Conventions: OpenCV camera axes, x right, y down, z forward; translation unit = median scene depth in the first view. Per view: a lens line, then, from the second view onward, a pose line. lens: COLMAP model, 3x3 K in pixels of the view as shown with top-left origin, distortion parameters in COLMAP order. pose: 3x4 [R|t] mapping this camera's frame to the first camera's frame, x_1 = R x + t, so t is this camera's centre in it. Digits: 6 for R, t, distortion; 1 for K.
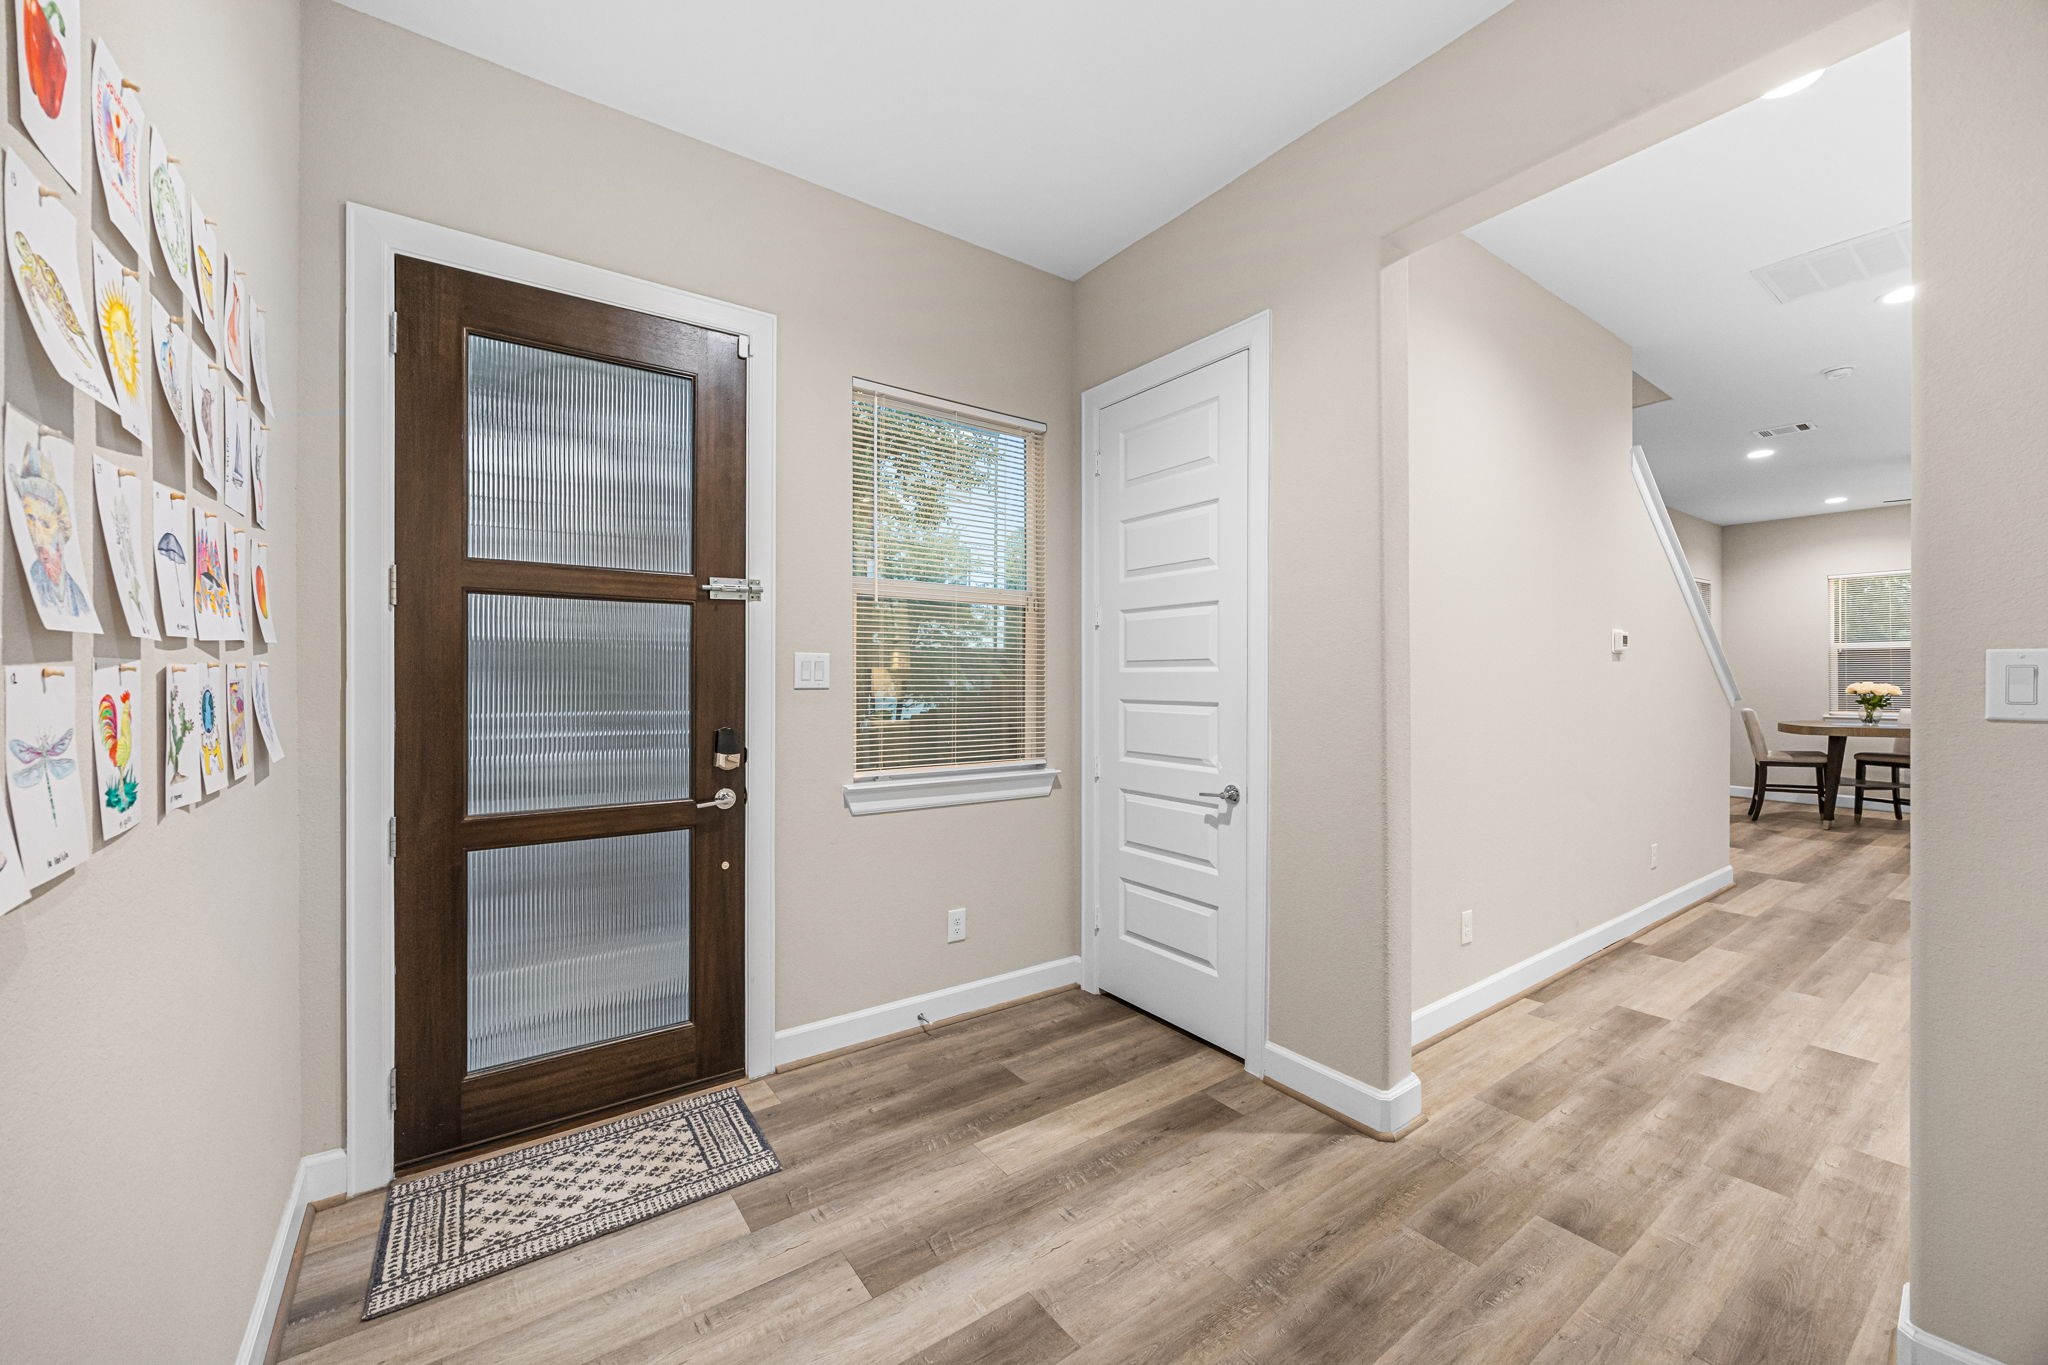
lens RADIAL K [[788.7, 0, 1031.8], [0, 788.7, 677.1], [0, 0, 1]] dist [-0.005580, 0.000694]
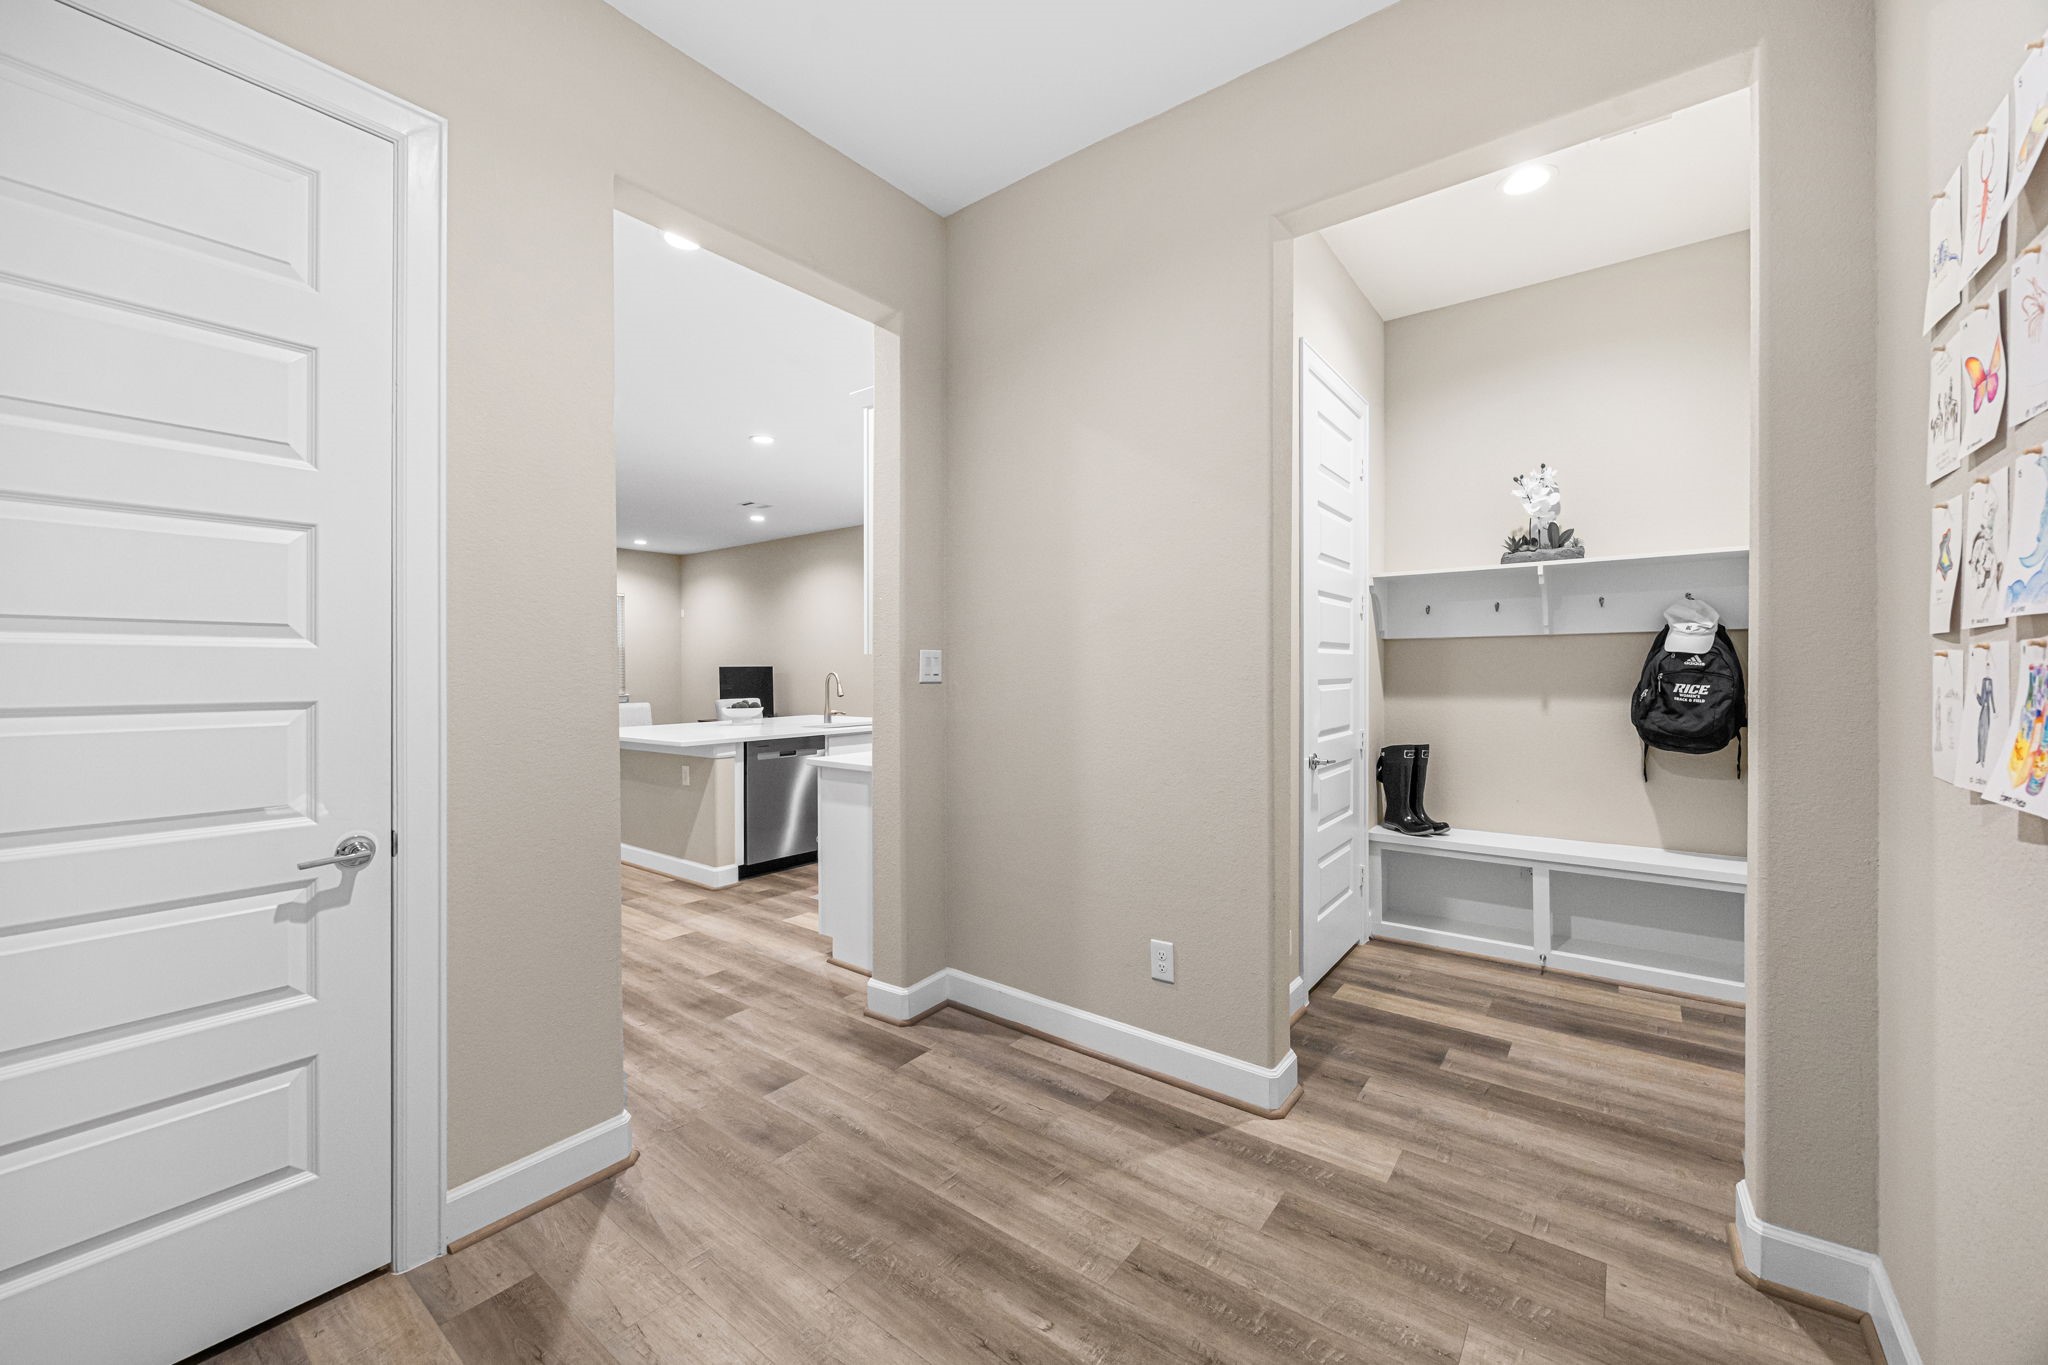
lens RADIAL K [[788.7, 0, 1028.1], [0, 788.7, 676.3], [0, 0, 1]] dist [-0.005580, 0.000694]
pose [[-0.278015, -0.010331, 0.960521, -0.574762], [0.005309, 0.999910, 0.012292, 0.012791], [-0.960562, 0.008517, -0.277935, 0.831018]]
